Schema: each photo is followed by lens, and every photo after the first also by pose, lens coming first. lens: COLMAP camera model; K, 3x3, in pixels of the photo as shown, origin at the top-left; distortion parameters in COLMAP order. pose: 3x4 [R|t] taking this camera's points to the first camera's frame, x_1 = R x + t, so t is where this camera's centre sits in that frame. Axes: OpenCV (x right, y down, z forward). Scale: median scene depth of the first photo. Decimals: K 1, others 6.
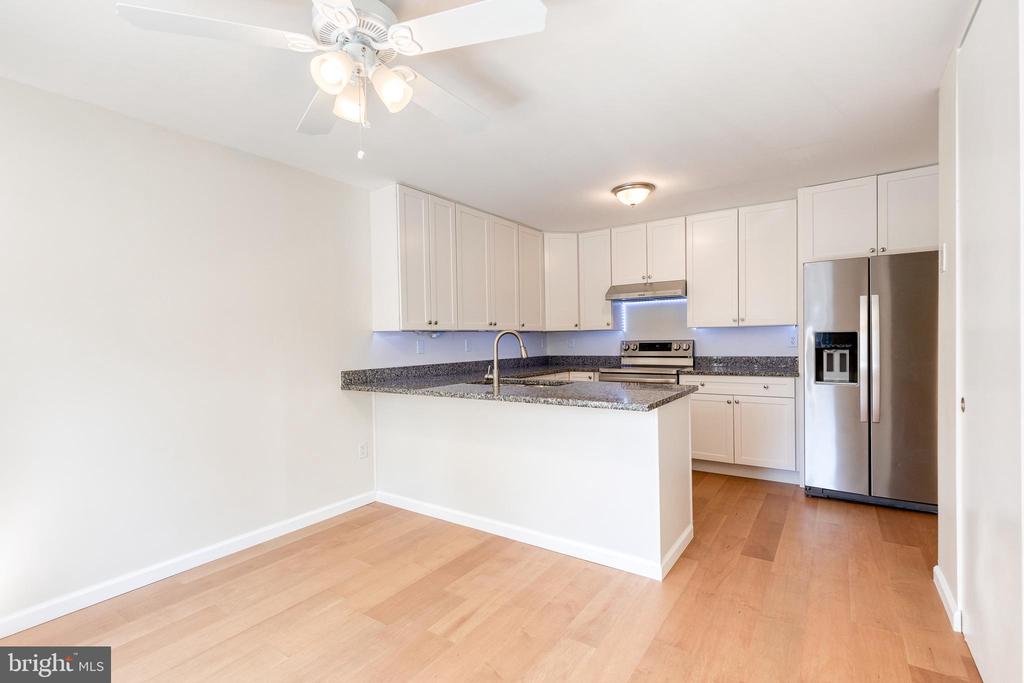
lens RADIAL K [[463.0, 0, 515.9], [0, 463.0, 345.9], [0, 0, 1]] dist [0.005579, -0.000498]
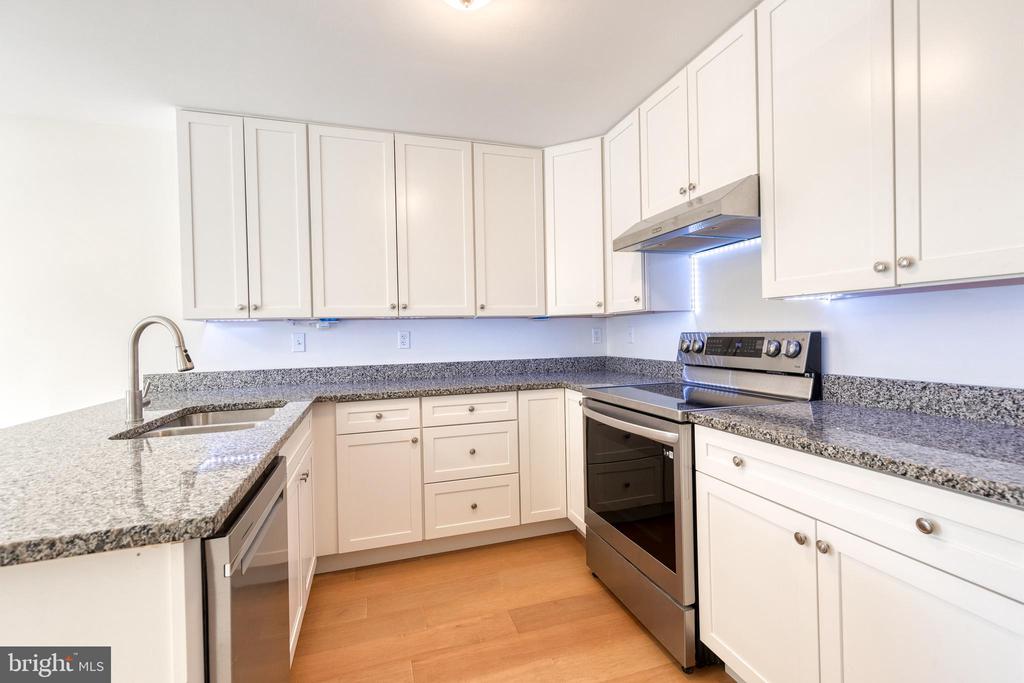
lens RADIAL K [[463.0, 0, 513.8], [0, 463.0, 333.9], [0, 0, 1]] dist [0.005579, -0.000498]
pose [[0.796063, 0.001738, -0.605212, 0.391290], [-0.001964, 0.999998, 0.000289, -0.009343], [0.605211, 0.000958, 0.796065, 0.512728]]
